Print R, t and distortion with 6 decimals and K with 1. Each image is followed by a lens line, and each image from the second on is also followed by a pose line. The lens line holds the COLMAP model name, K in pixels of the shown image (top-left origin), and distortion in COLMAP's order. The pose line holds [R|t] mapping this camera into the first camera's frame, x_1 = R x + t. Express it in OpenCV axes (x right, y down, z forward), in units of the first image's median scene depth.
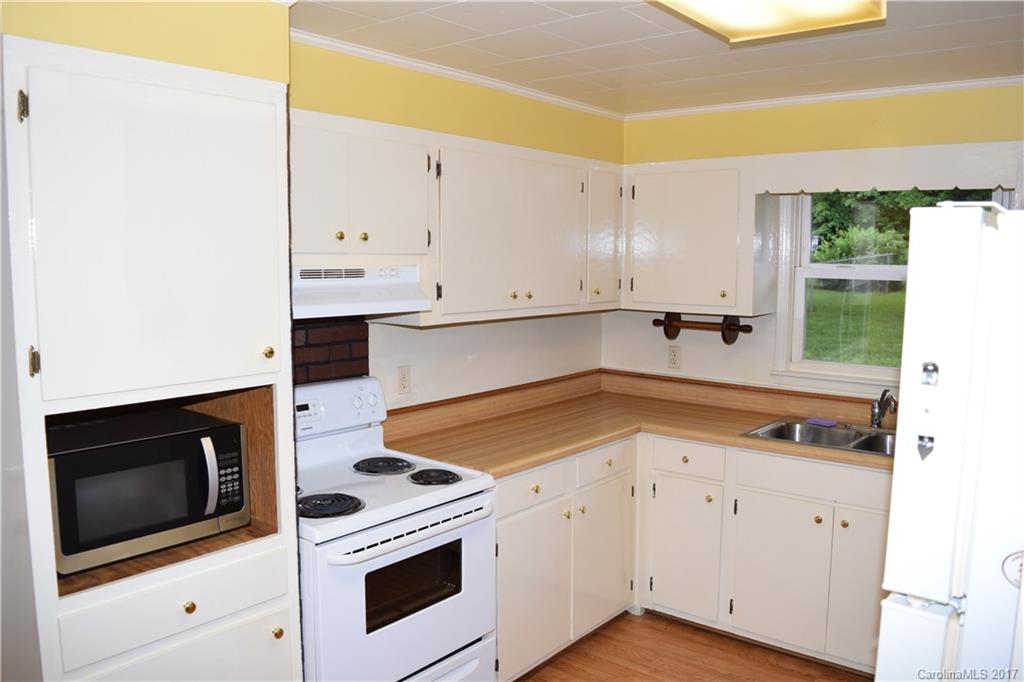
lens RADIAL K [[829.3, 0, 522.8], [0, 829.3, 345.8], [0, 0, 1]] dist [-0.034502, -0.000694]
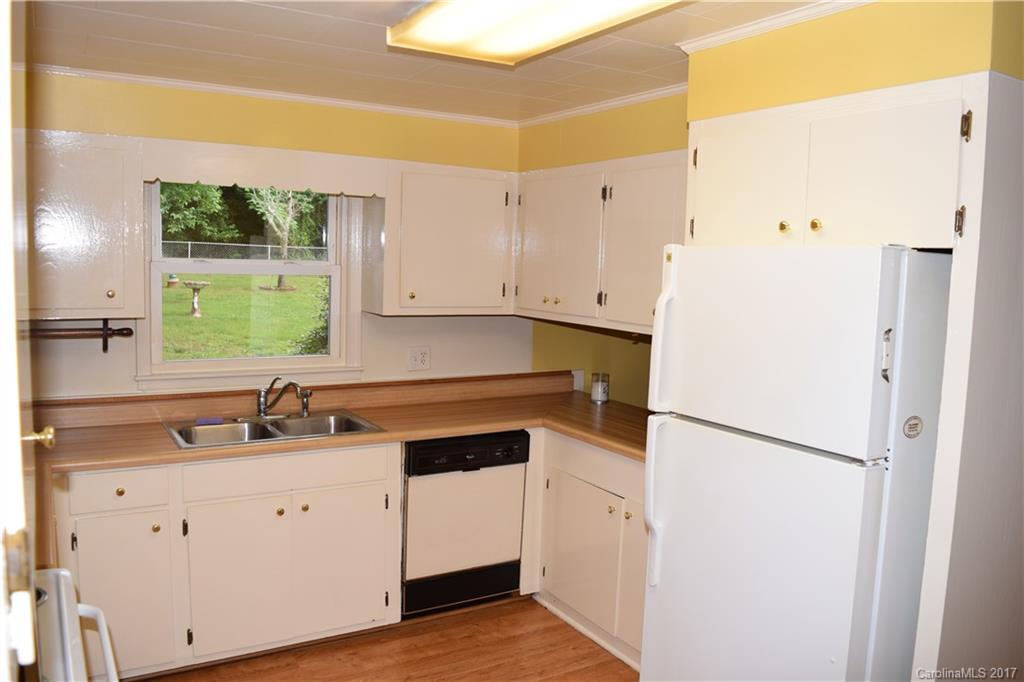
lens RADIAL K [[829.3, 0, 519.4], [0, 829.3, 346.5], [0, 0, 1]] dist [-0.034502, -0.000694]
pose [[0.375934, -0.098663, 0.921379, -0.411670], [0.077504, 0.994179, 0.074835, -0.041671], [-0.923400, 0.043278, 0.381392, 0.302978]]
